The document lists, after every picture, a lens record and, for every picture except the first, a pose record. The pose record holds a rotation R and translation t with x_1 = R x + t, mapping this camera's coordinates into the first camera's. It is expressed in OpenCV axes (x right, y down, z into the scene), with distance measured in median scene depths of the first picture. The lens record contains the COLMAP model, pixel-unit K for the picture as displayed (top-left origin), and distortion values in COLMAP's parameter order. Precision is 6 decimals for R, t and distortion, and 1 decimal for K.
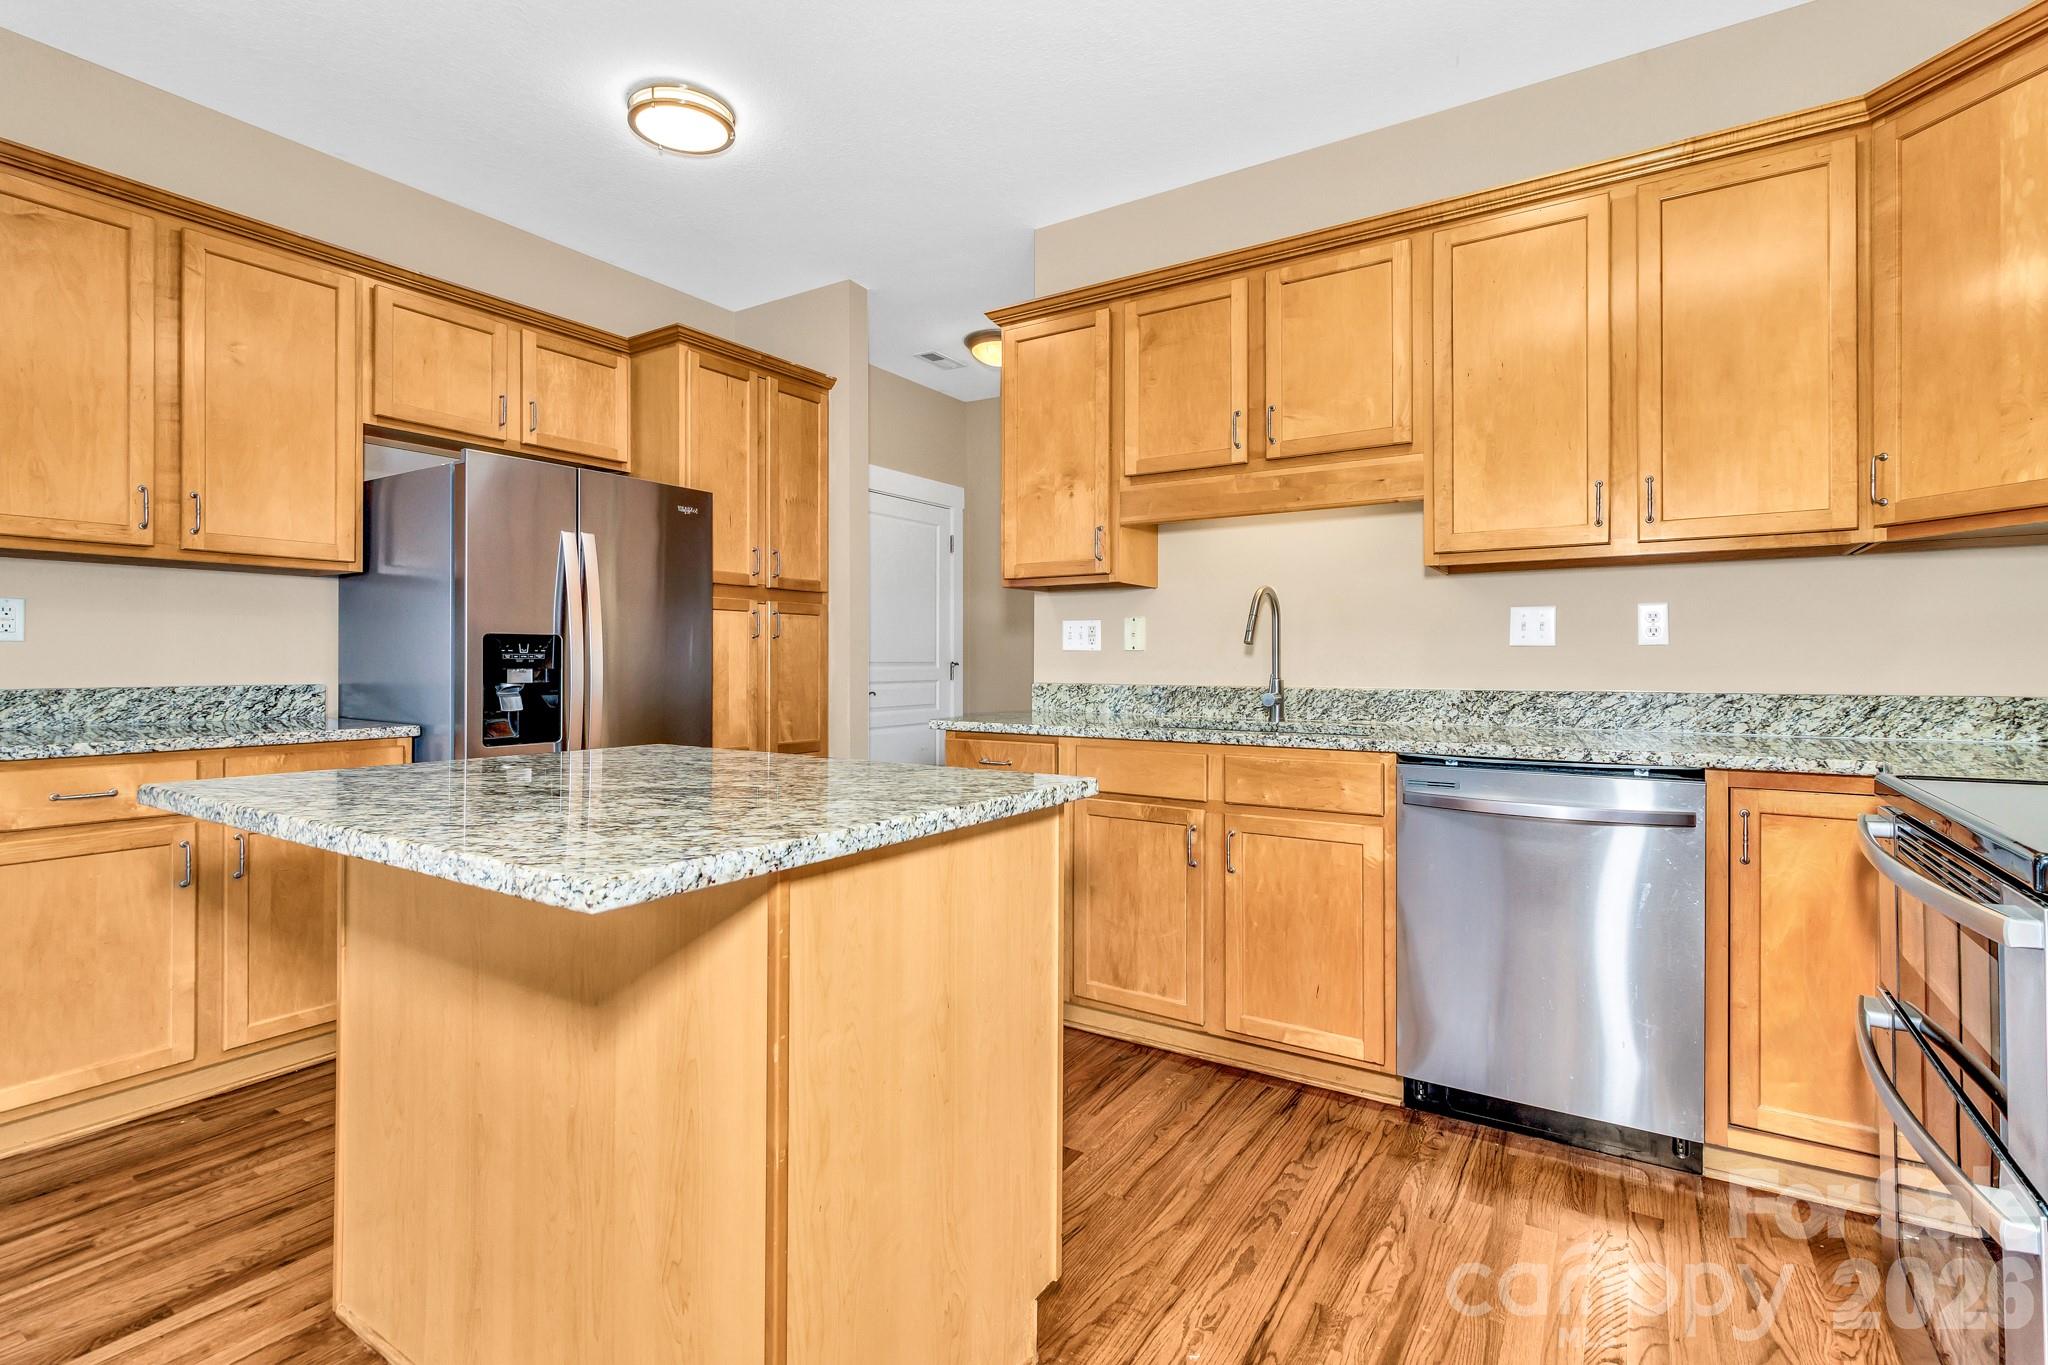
lens RADIAL K [[947.2, 0, 1007.4], [0, 947.2, 654.7], [0, 0, 1]] dist [0.002163, 0.001443]
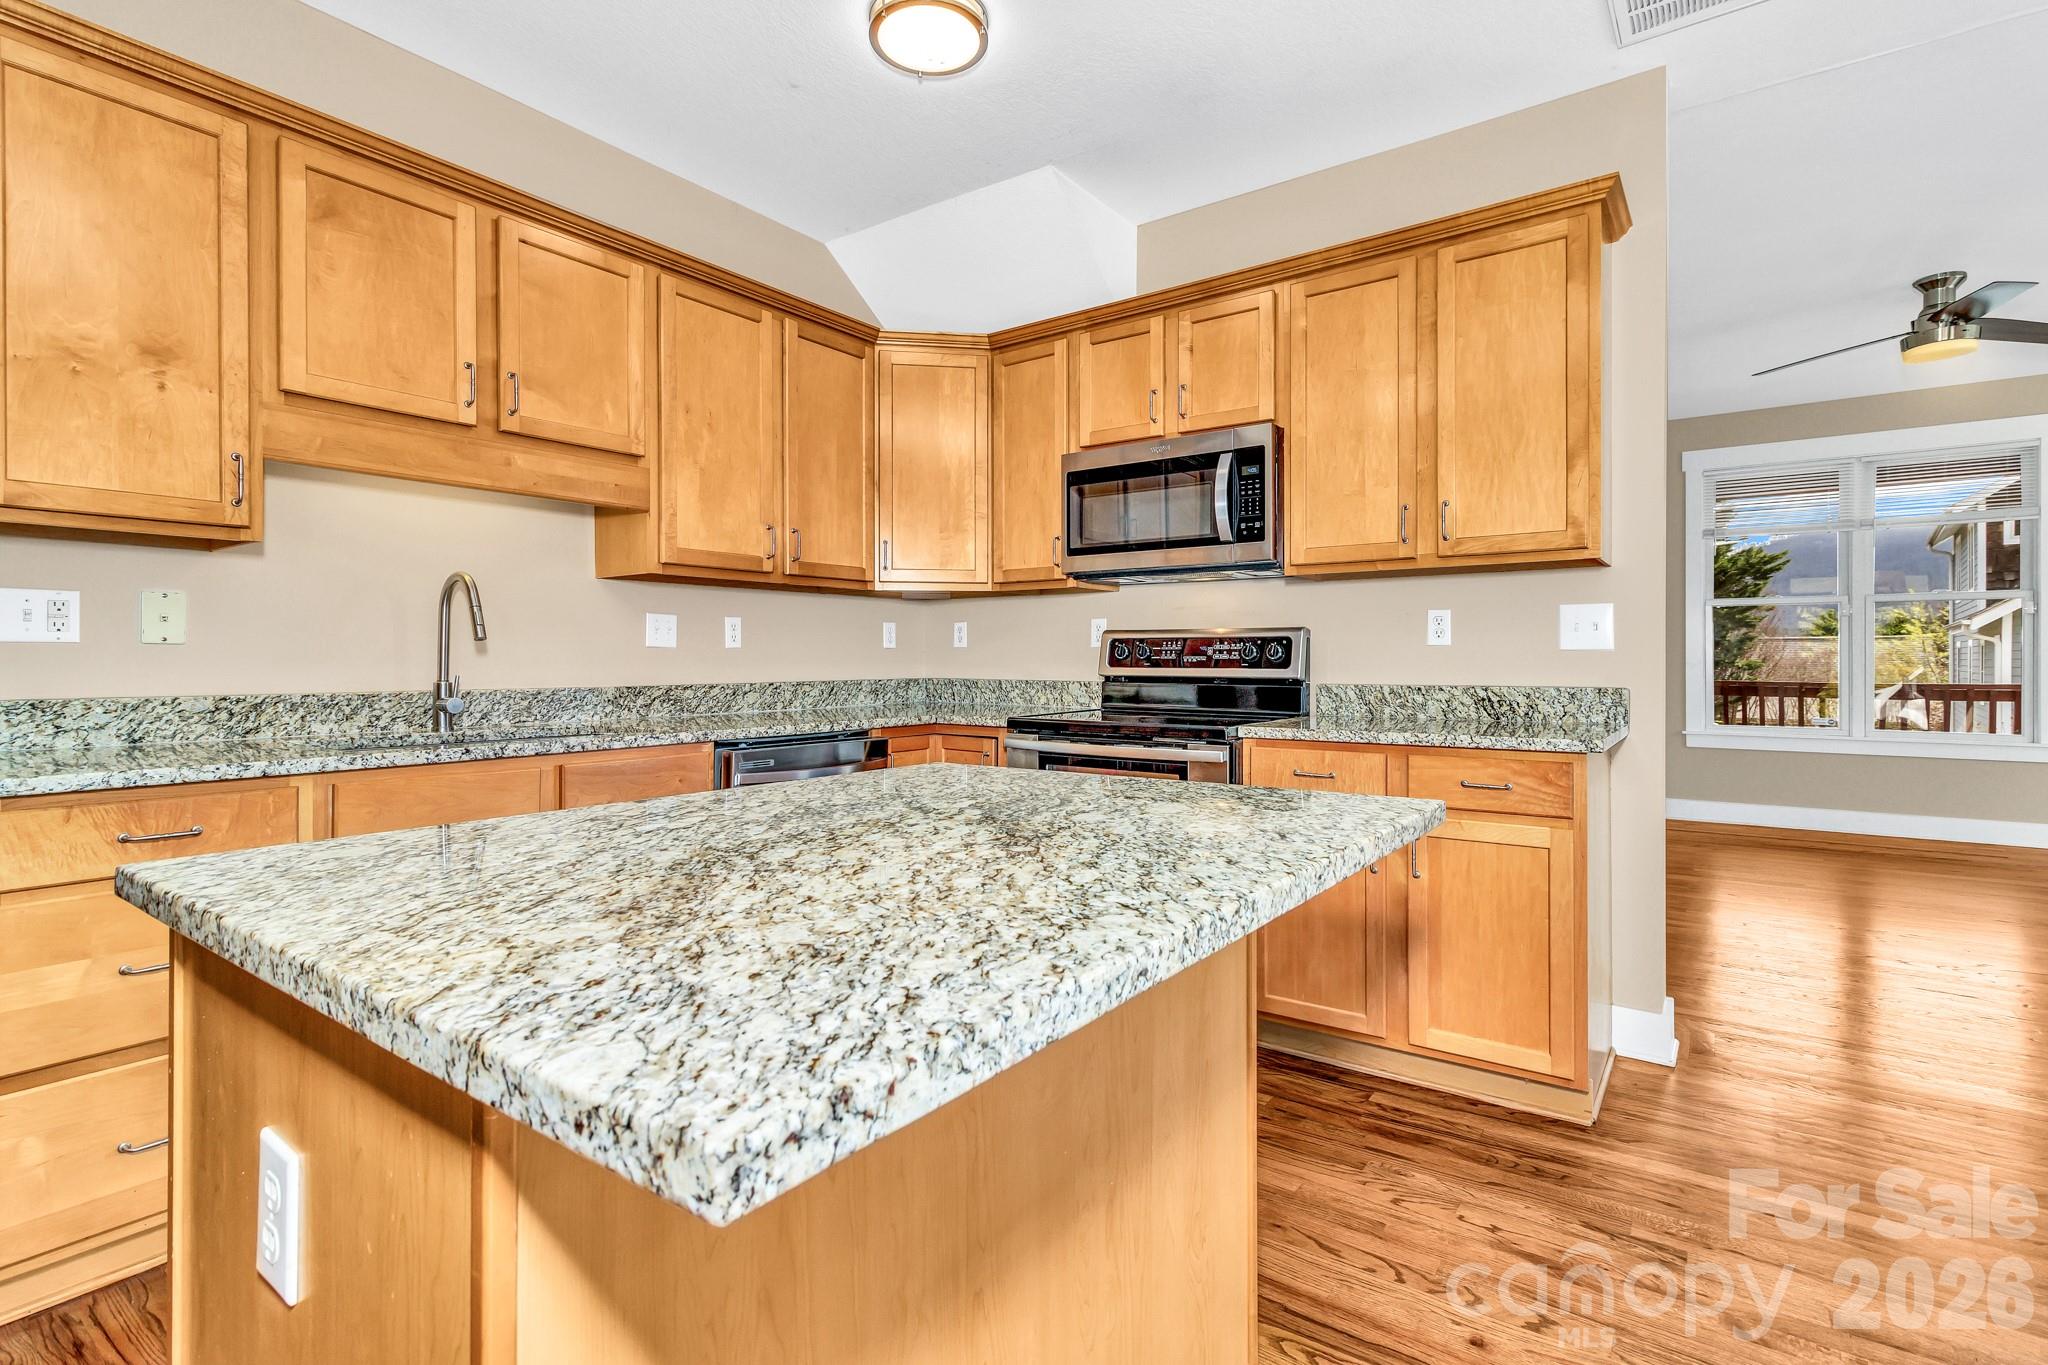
lens RADIAL K [[947.2, 0, 1058.4], [0, 947.2, 661.4], [0, 0, 1]] dist [0.002163, 0.001443]
pose [[0.042893, -0.001359, 0.999079, -0.578442], [-0.007057, 0.999974, 0.001663, 0.002799], [-0.999055, -0.007121, 0.042883, 0.442327]]
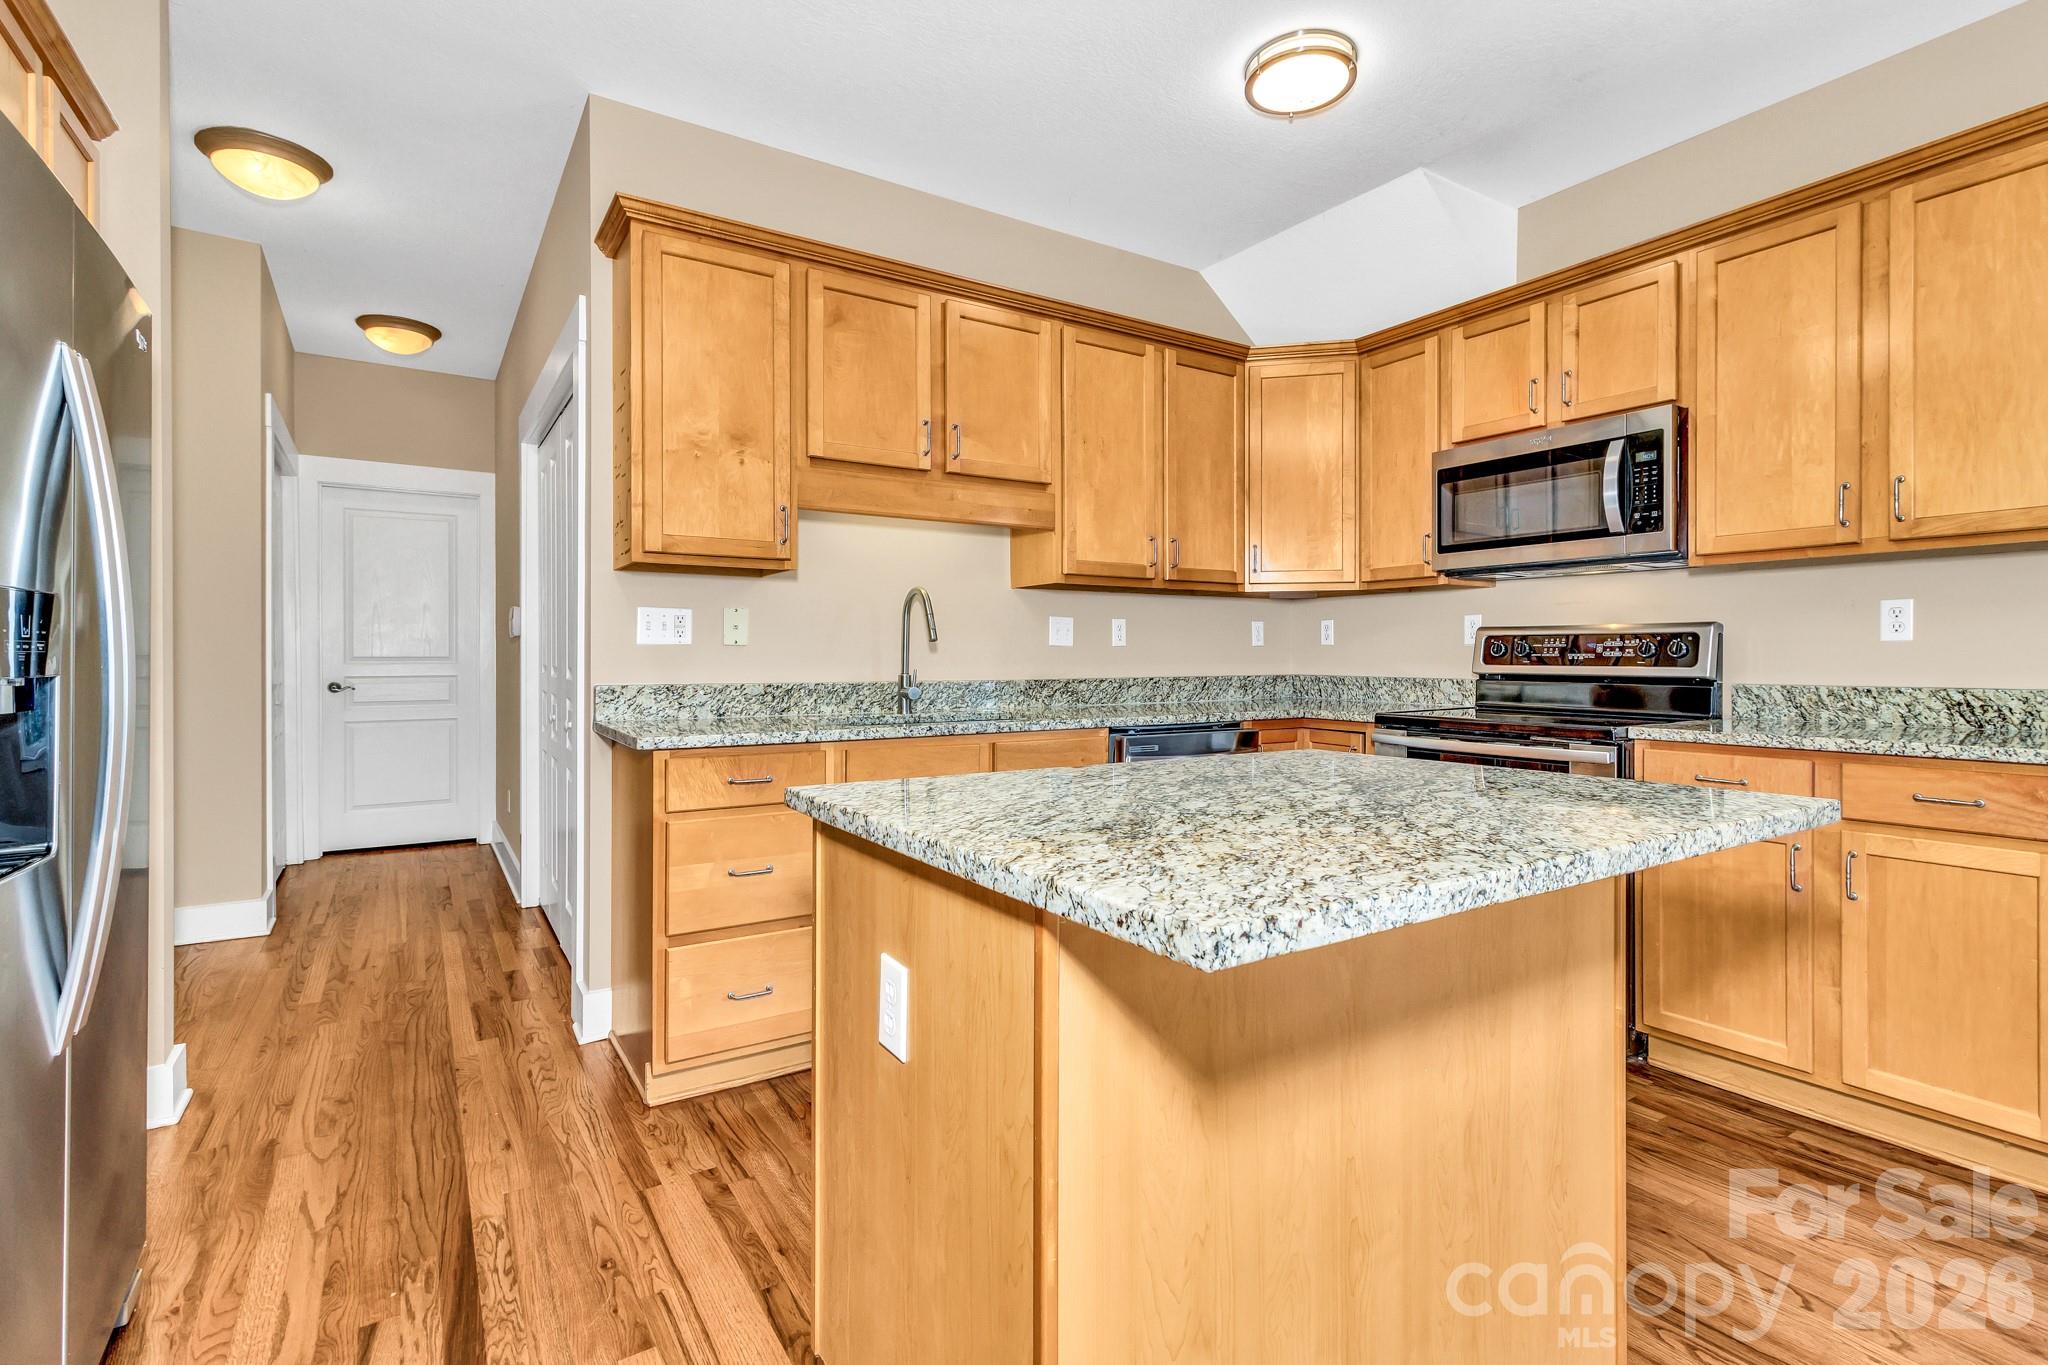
lens RADIAL K [[947.2, 0, 1067.5], [0, 947.2, 660.0], [0, 0, 1]] dist [0.002163, 0.001443]
pose [[0.398981, -0.002741, 0.916955, -0.666798], [-0.006967, 0.999958, 0.006021, 0.002405], [-0.916933, -0.008791, 0.398944, 0.433976]]
